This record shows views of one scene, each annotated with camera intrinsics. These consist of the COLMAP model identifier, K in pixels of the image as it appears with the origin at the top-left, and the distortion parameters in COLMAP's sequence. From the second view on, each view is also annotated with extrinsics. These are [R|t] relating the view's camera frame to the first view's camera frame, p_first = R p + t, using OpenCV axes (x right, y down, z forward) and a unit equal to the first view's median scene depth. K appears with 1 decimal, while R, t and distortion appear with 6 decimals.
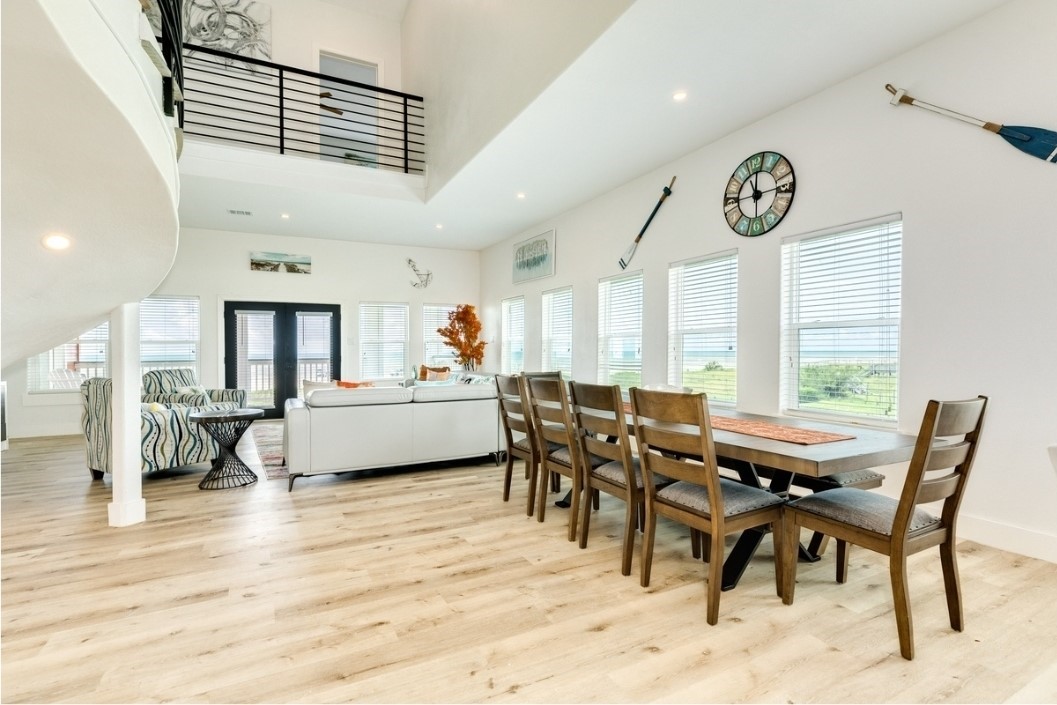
lens RADIAL K [[493.9, 0, 528.5], [0, 493.9, 352.5], [0, 0, 1]] dist [-0.000720, -0.000100]
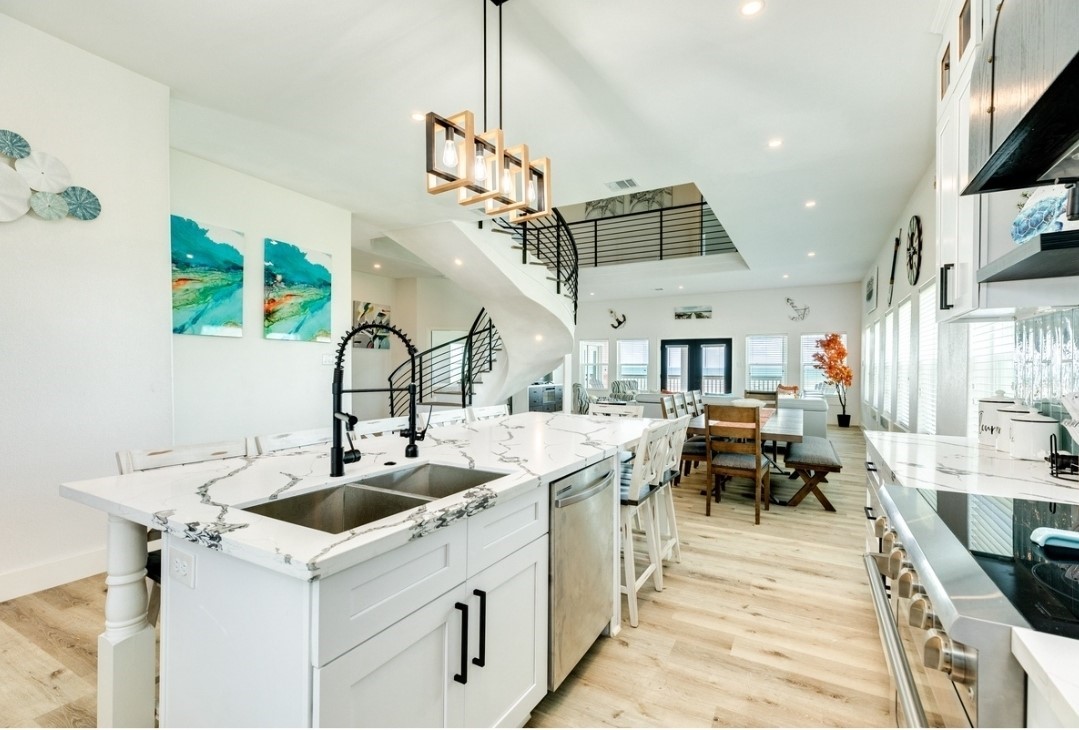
lens RADIAL K [[489.4, 0, 539.5], [0, 489.4, 365.0], [0, 0, 1]] dist [0.015712, -0.000510]
pose [[0.543131, 0.009273, -0.839597, 0.508093], [-0.013203, 0.999910, 0.002503, -0.018402], [0.839544, 0.009725, 0.543205, -0.212352]]
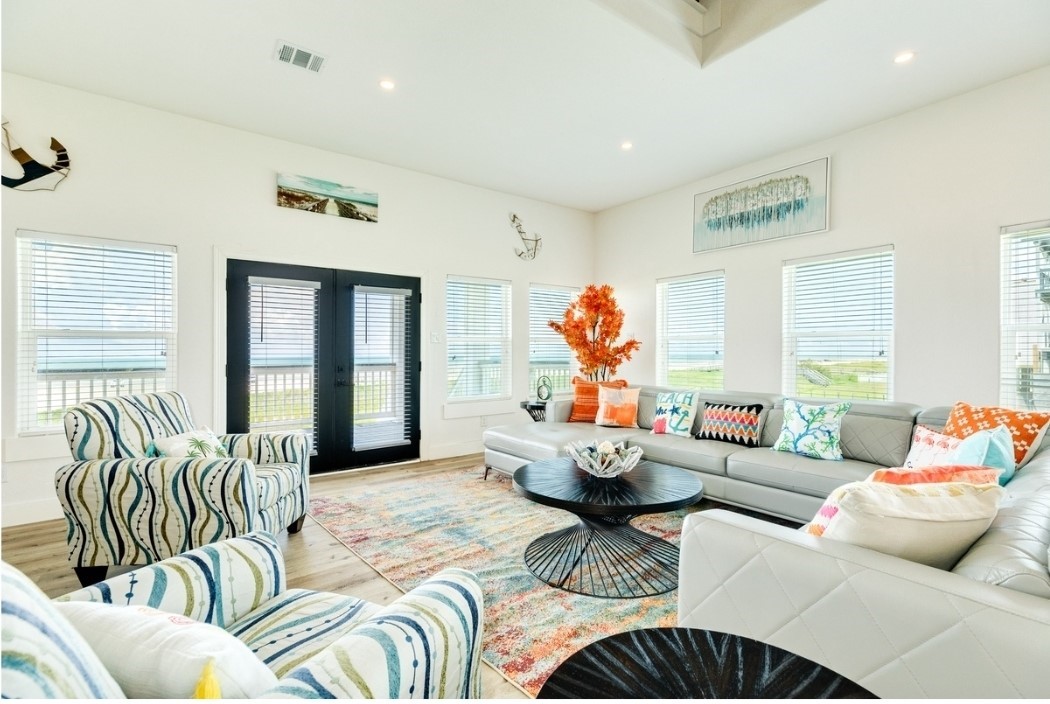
lens RADIAL K [[456.6, 0, 525.7], [0, 456.6, 358.2], [0, 0, 1]] dist [0.001354, 0.000389]
pose [[0.988172, 0.005944, 0.153237, -0.354067], [-0.006969, 0.999957, 0.006158, -0.000864], [-0.153194, -0.007154, 0.988170, 0.436605]]
